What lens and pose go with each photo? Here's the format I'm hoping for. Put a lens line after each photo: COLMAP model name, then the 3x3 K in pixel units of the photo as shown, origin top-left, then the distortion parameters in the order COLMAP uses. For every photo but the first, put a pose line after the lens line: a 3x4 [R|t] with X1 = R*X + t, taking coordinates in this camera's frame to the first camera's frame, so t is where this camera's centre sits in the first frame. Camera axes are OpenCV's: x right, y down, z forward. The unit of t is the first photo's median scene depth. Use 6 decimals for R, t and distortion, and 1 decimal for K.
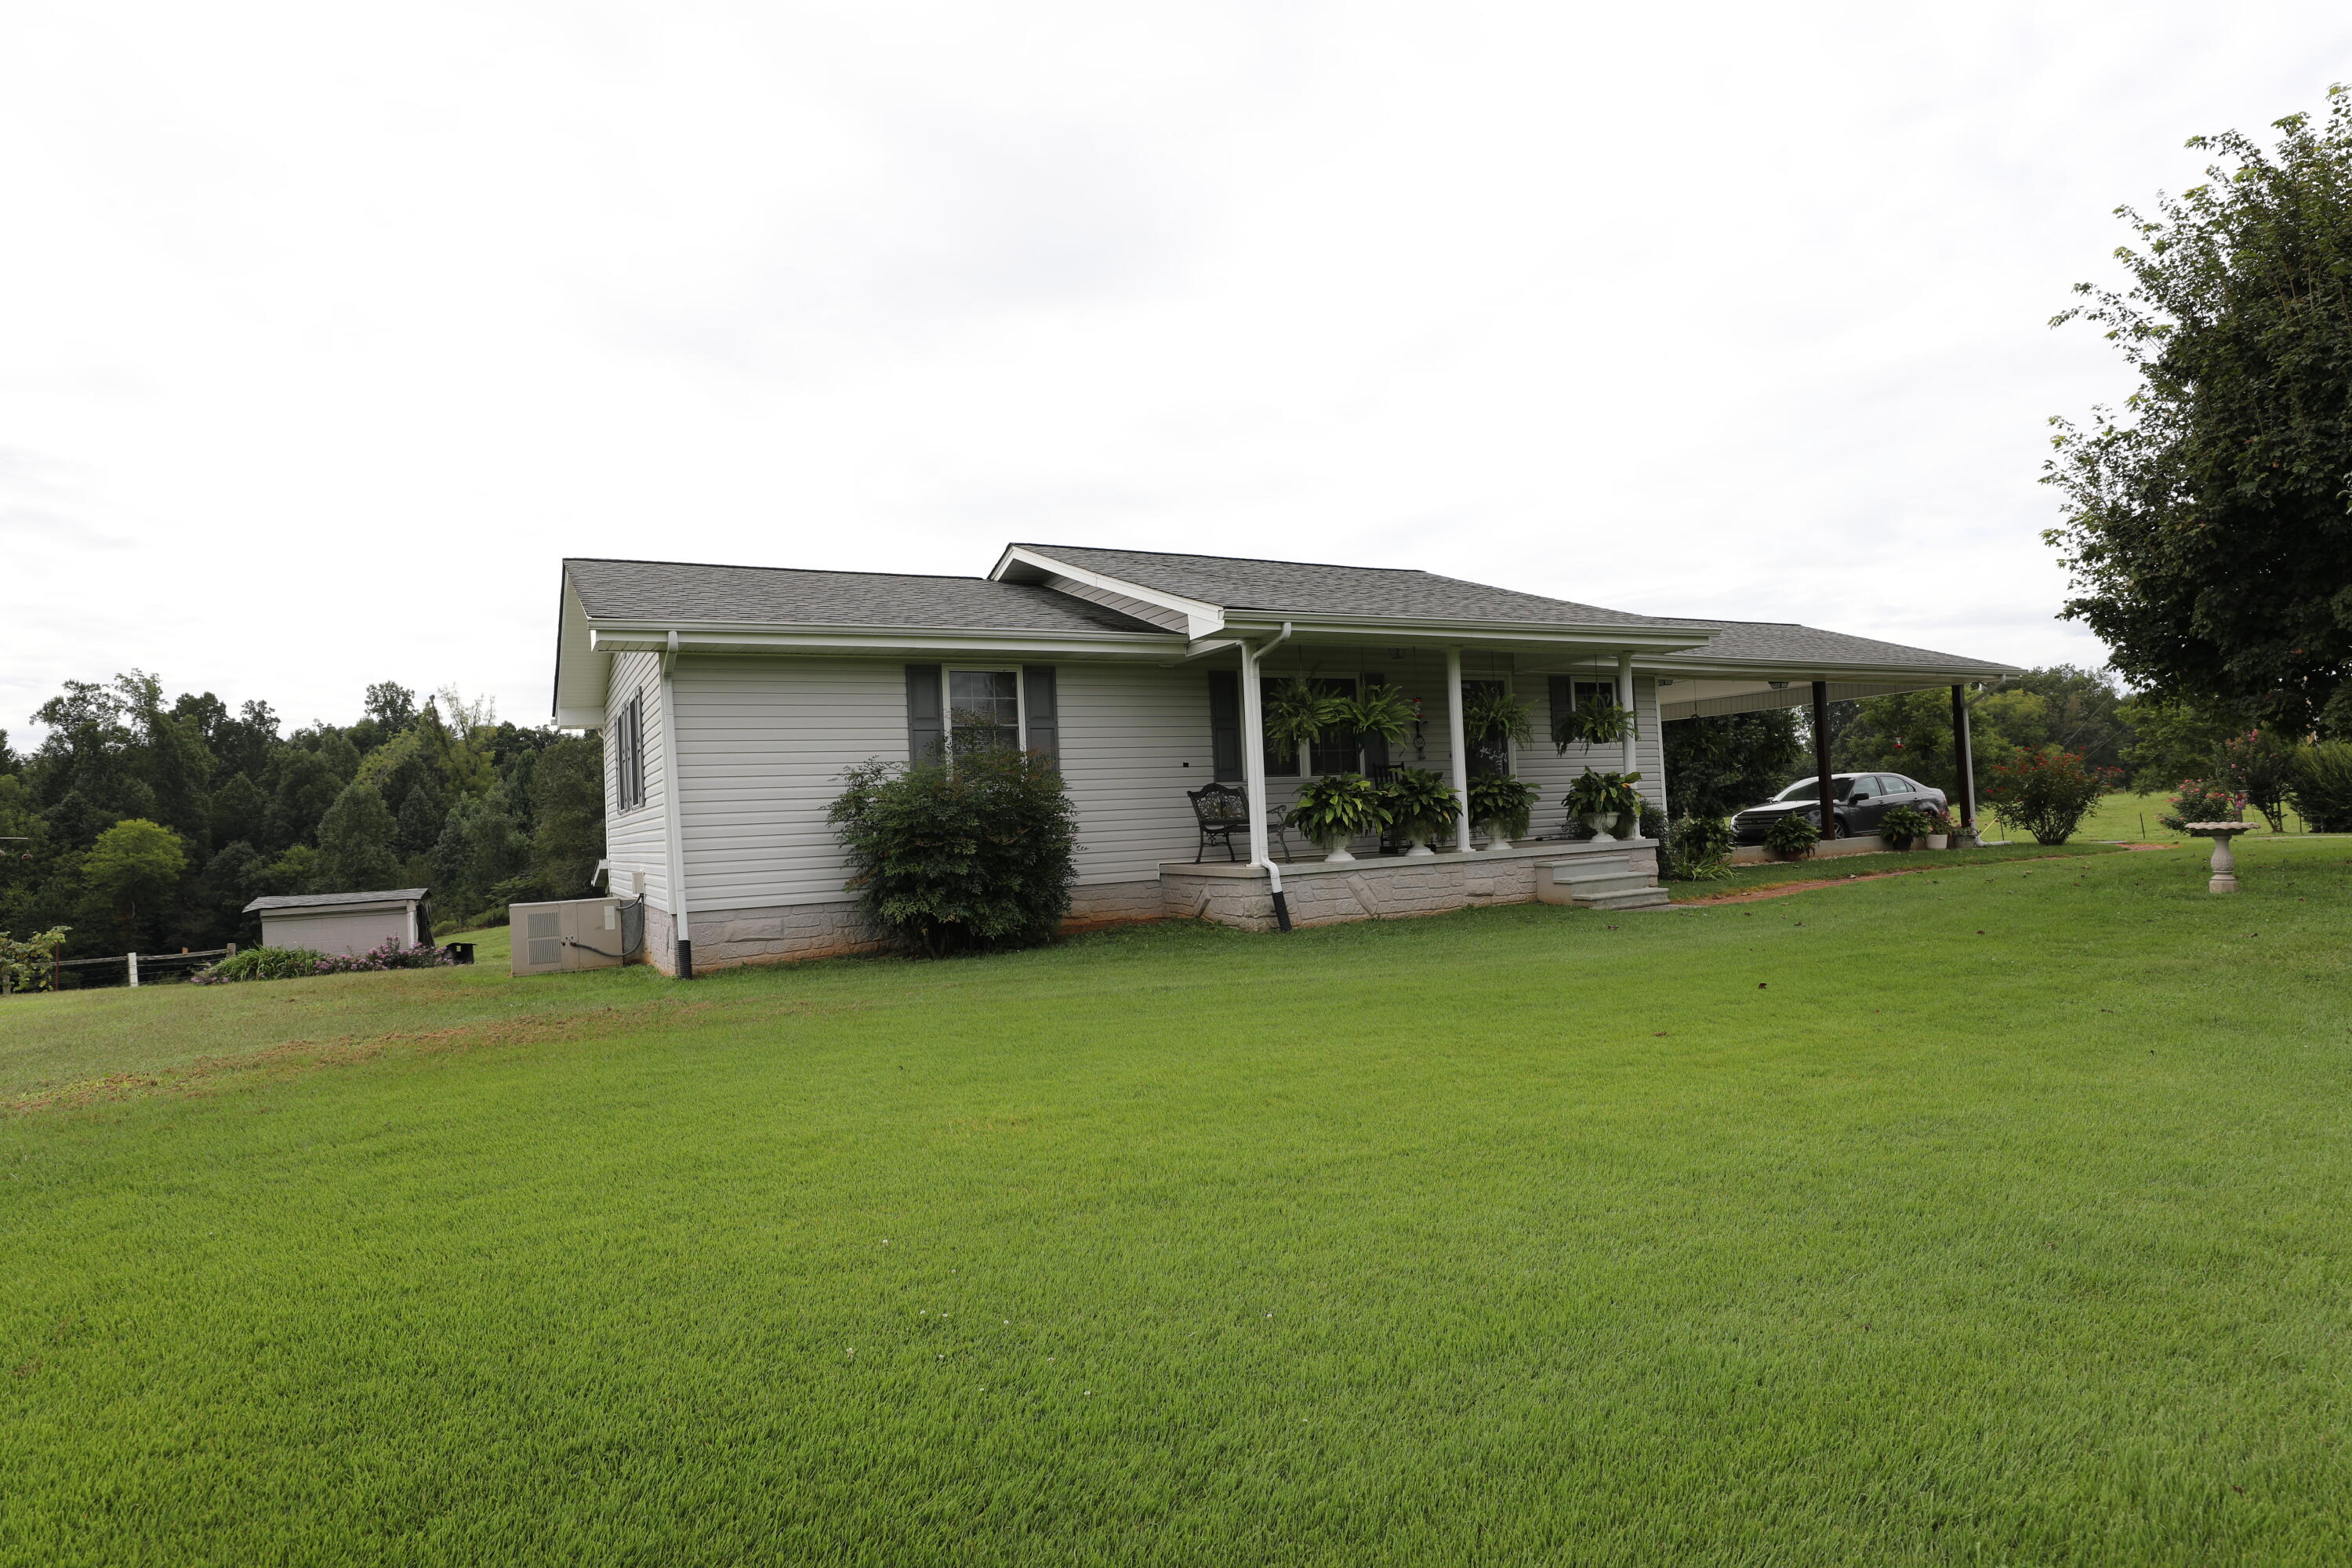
lens RADIAL K [[1244.7, 0, 1170.5], [0, 1244.7, 790.9], [0, 0, 1]] dist [-0.035710, 0.016371]
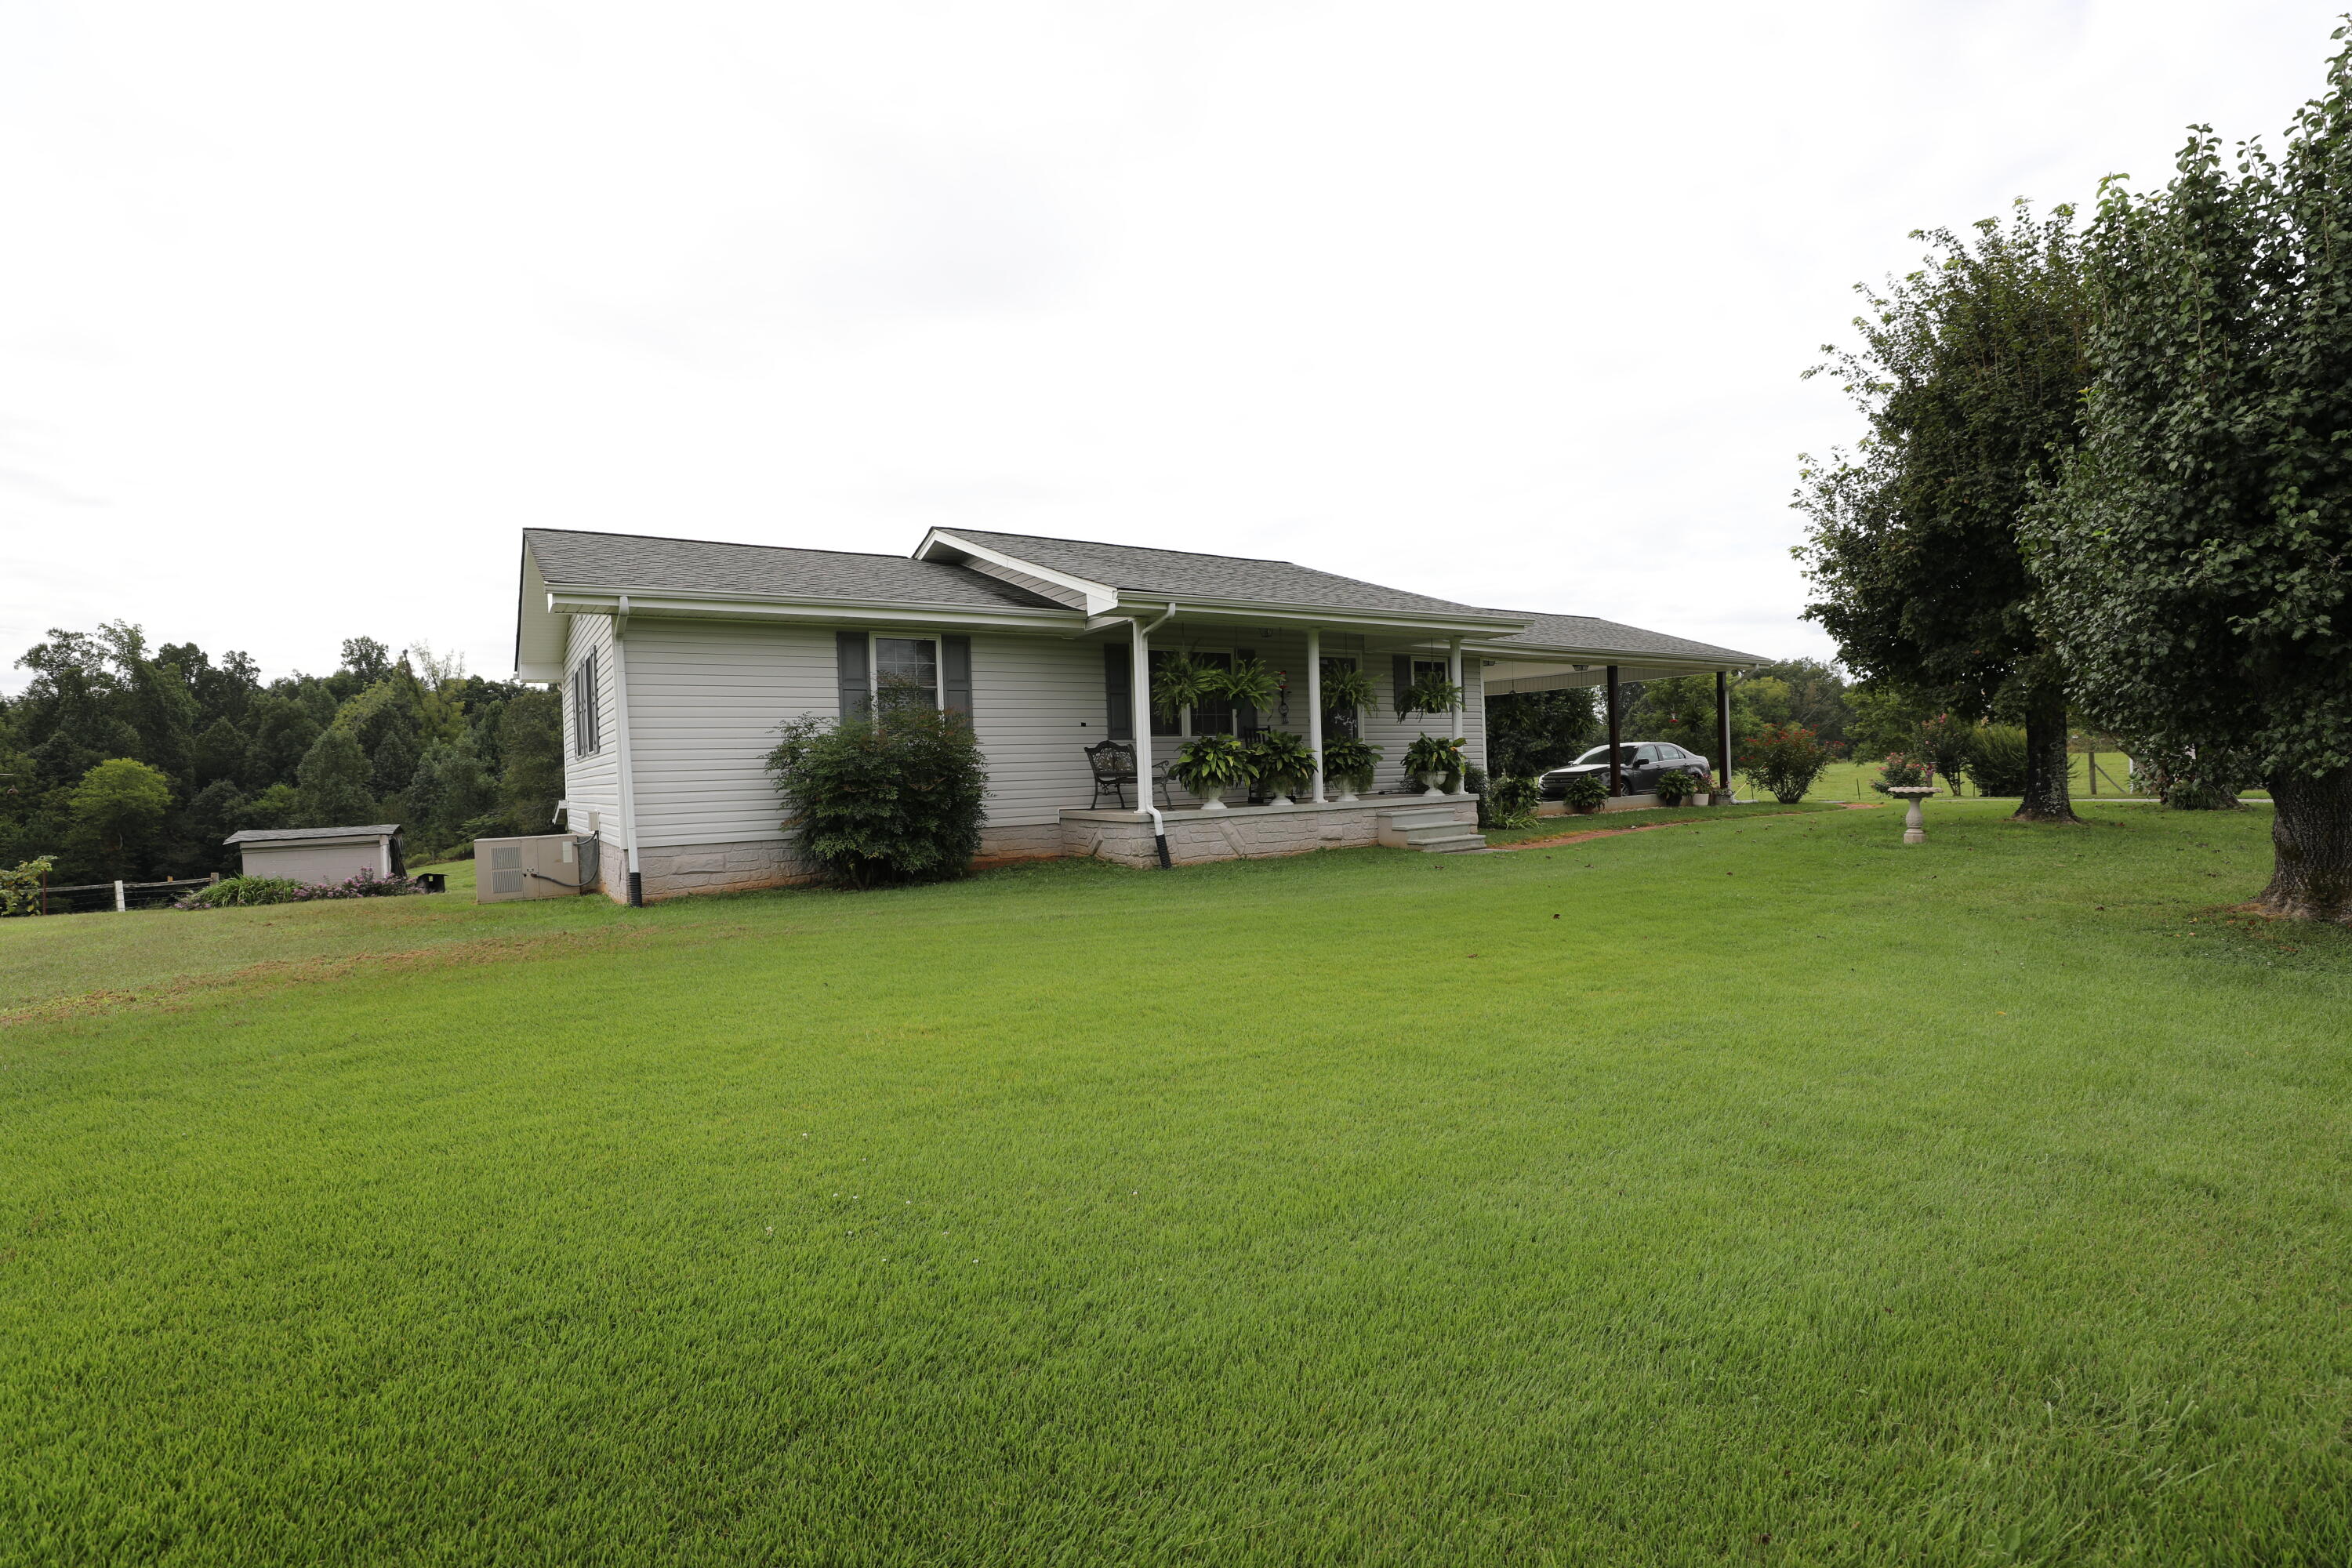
lens RADIAL K [[1068.7, 0, 1170.1], [0, 1068.7, 792.0], [0, 0, 1]] dist [-0.045689, 0.013744]
pose [[0.995841, 0.013268, 0.090142, 0.004039], [-0.016971, 0.999038, 0.040447, 0.000250], [-0.089518, -0.041809, 0.995107, 0.001527]]
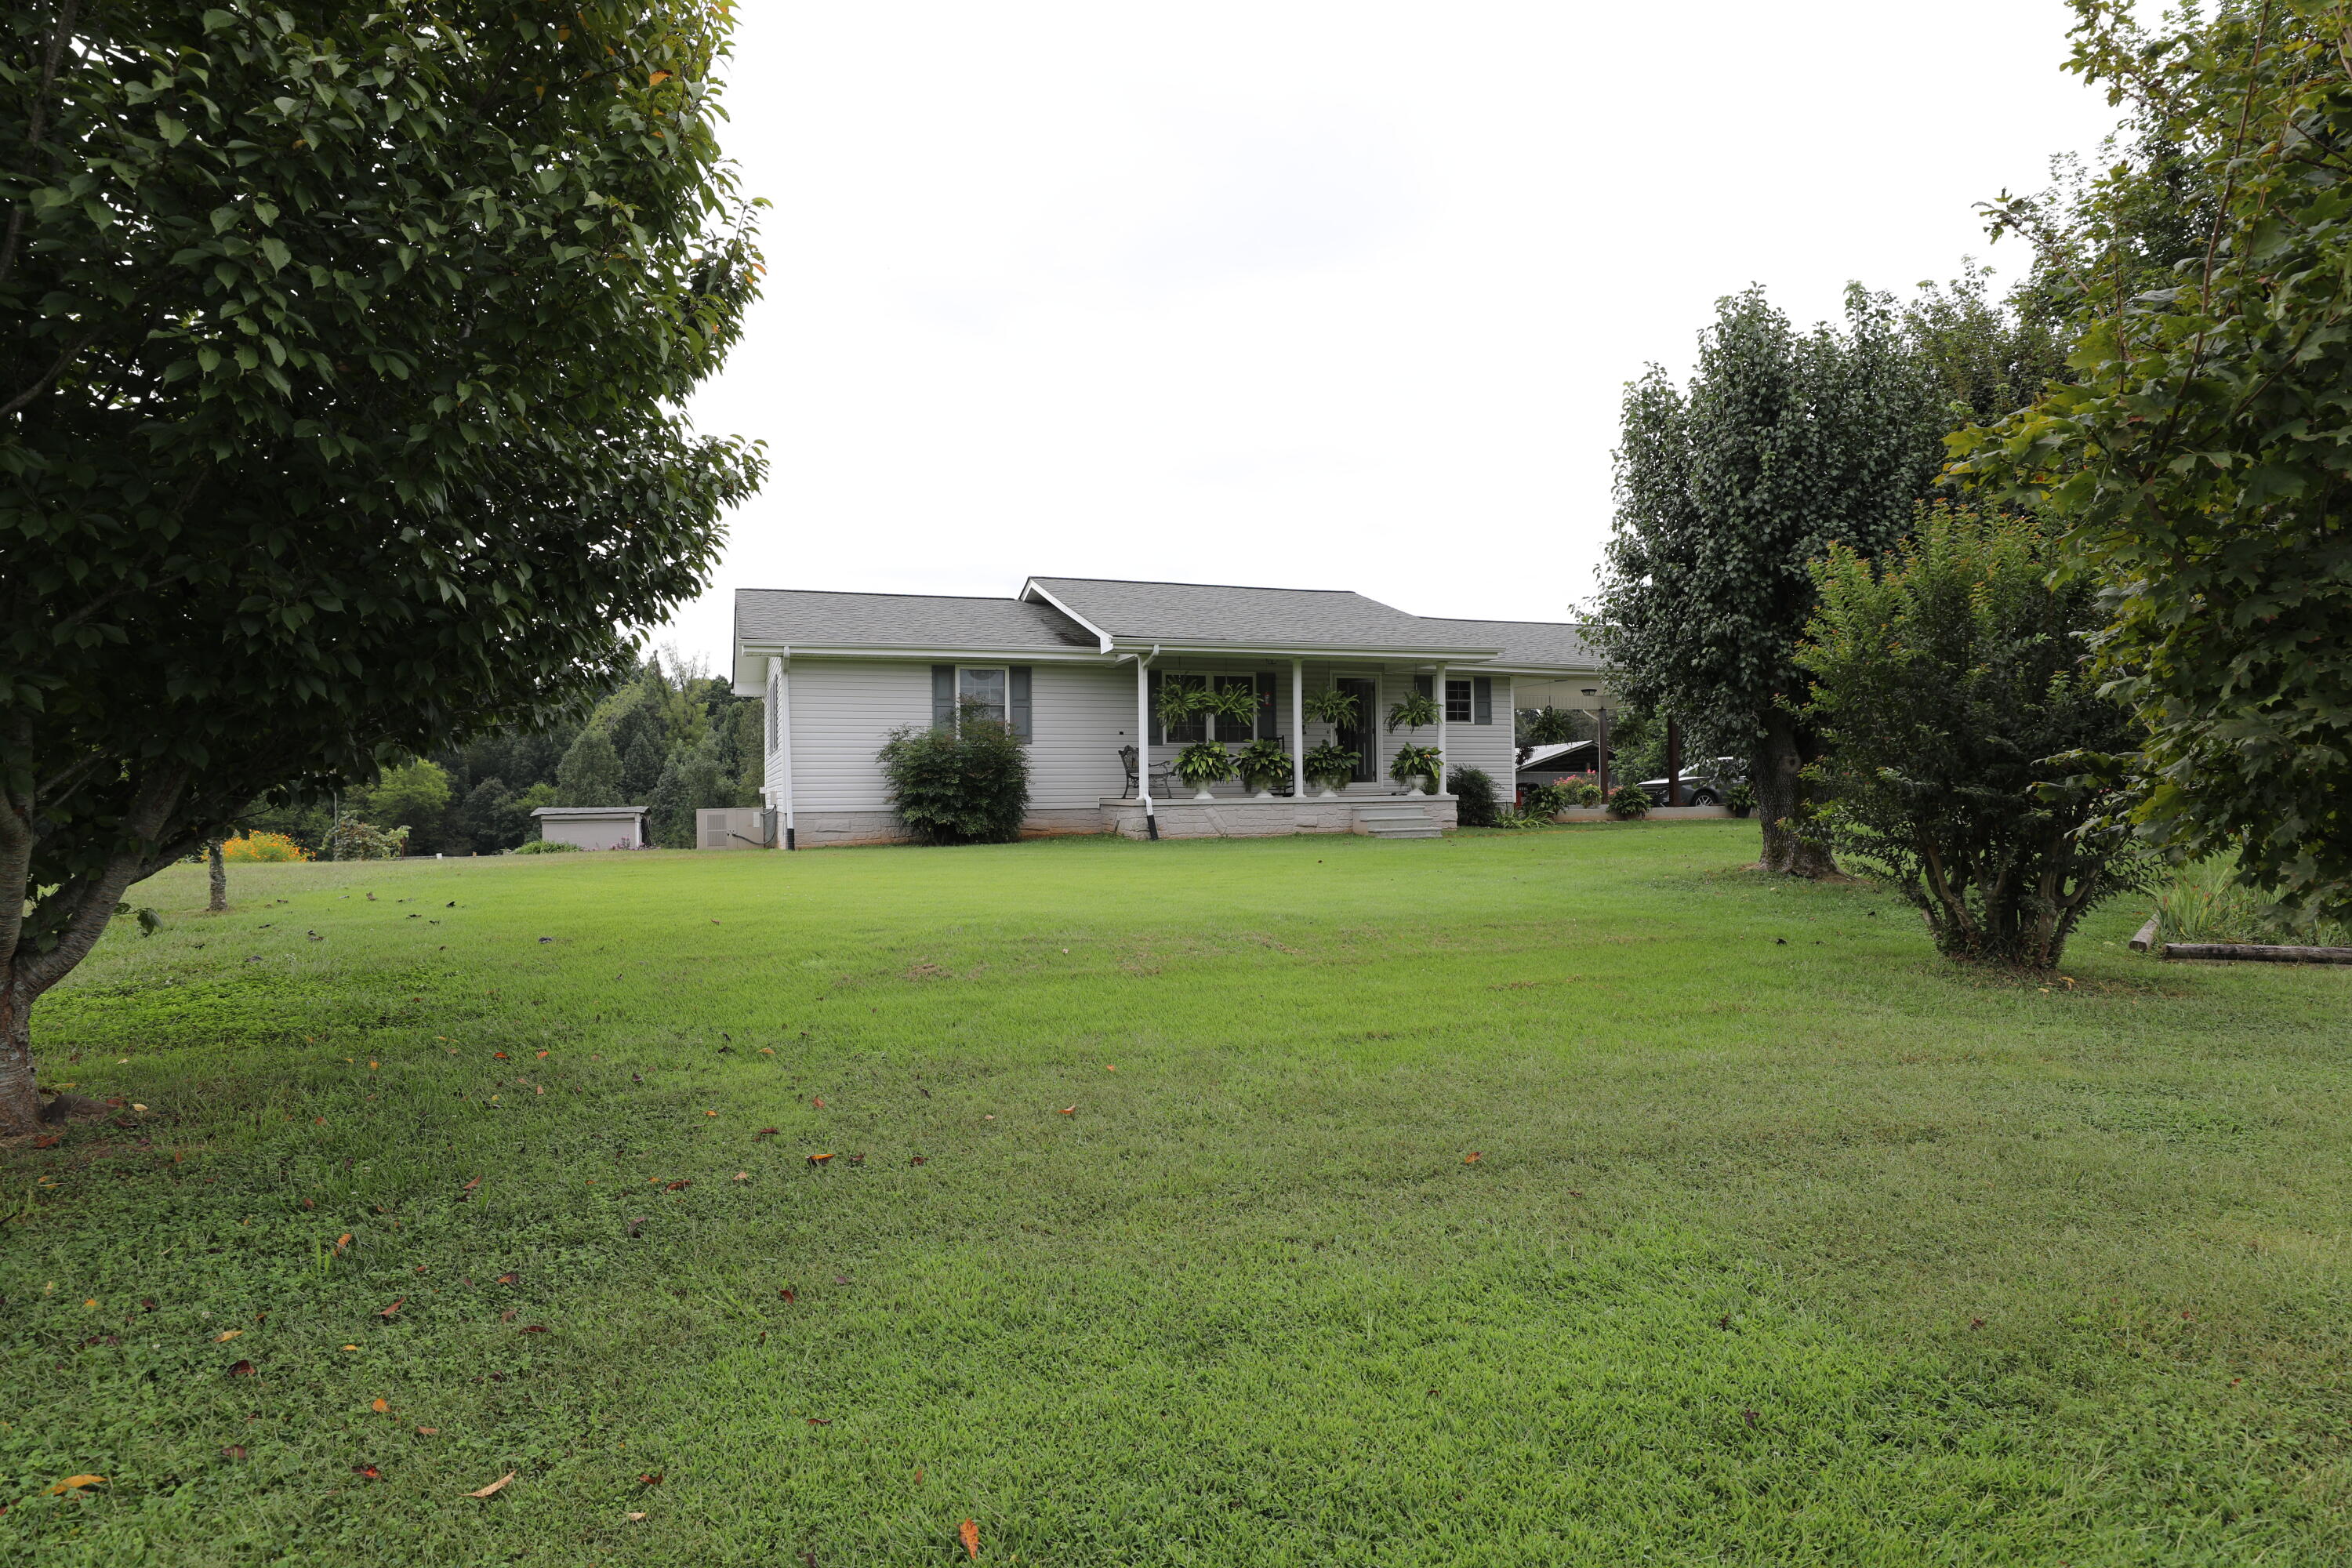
lens RADIAL K [[1285.3, 0, 1176.0], [0, 1285.3, 784.0], [0, 0, 1]] dist [-0.025994, 0.000291]
pose [[0.987896, 0.033982, -0.151353, 0.335965], [-0.030833, 0.999257, 0.023104, 0.002822], [0.152025, -0.018158, 0.988210, -0.558584]]
